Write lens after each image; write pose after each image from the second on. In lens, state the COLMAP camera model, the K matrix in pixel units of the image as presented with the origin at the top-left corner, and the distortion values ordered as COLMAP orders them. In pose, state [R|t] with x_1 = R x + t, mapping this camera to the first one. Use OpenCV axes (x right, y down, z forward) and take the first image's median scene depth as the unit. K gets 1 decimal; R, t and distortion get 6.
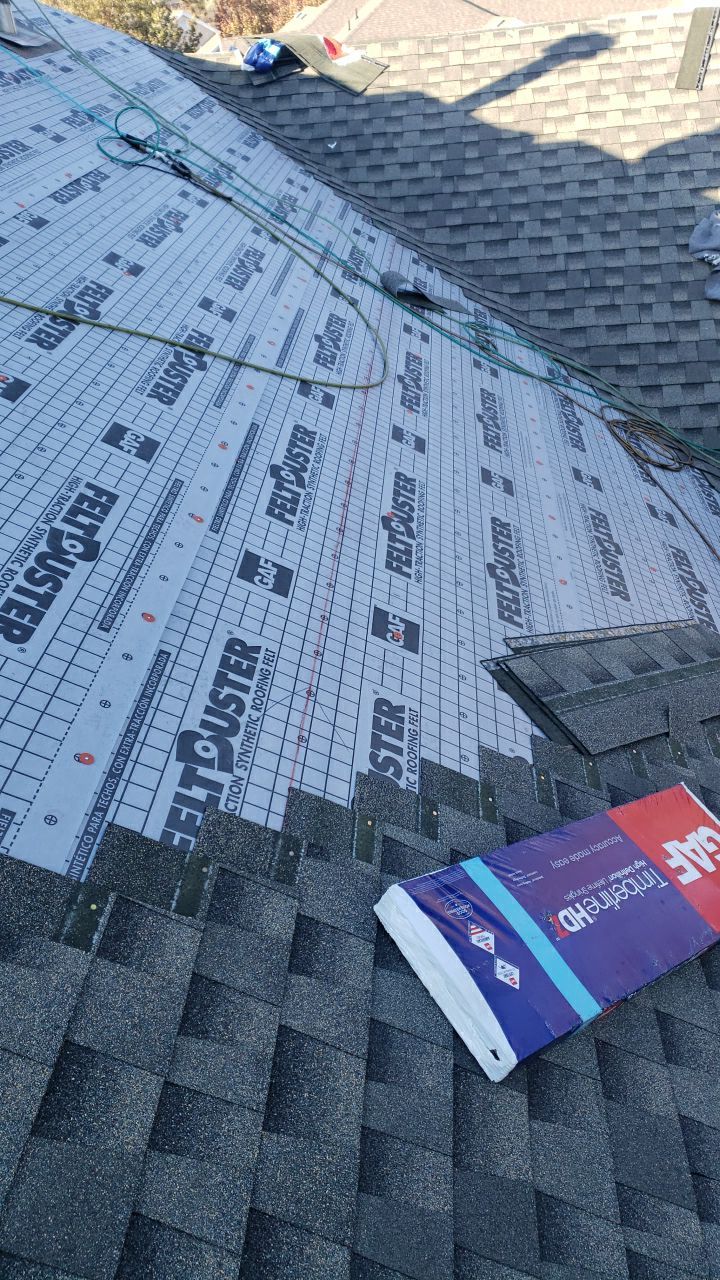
lens RADIAL K [[958.6, 0, 360.0], [0, 958.6, 640.0], [0, 0, 1]] dist [0.025776, -0.005516]
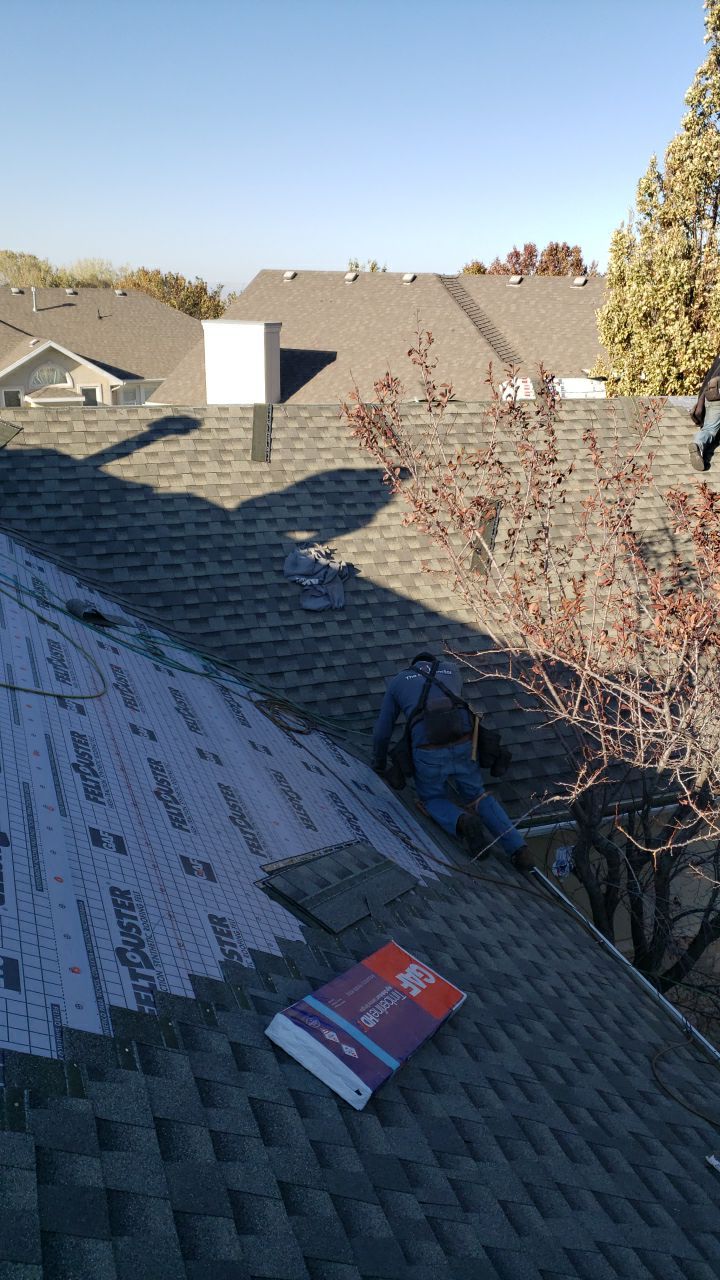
lens RADIAL K [[943.8, 0, 360.0], [0, 943.8, 640.0], [0, 0, 1]] dist [-0.006394, -0.008405]
pose [[0.900716, -0.042706, 0.432304, -0.145916], [0.156309, 0.960363, -0.230802, 0.010223], [-0.405312, 0.275460, 0.871690, -0.185168]]
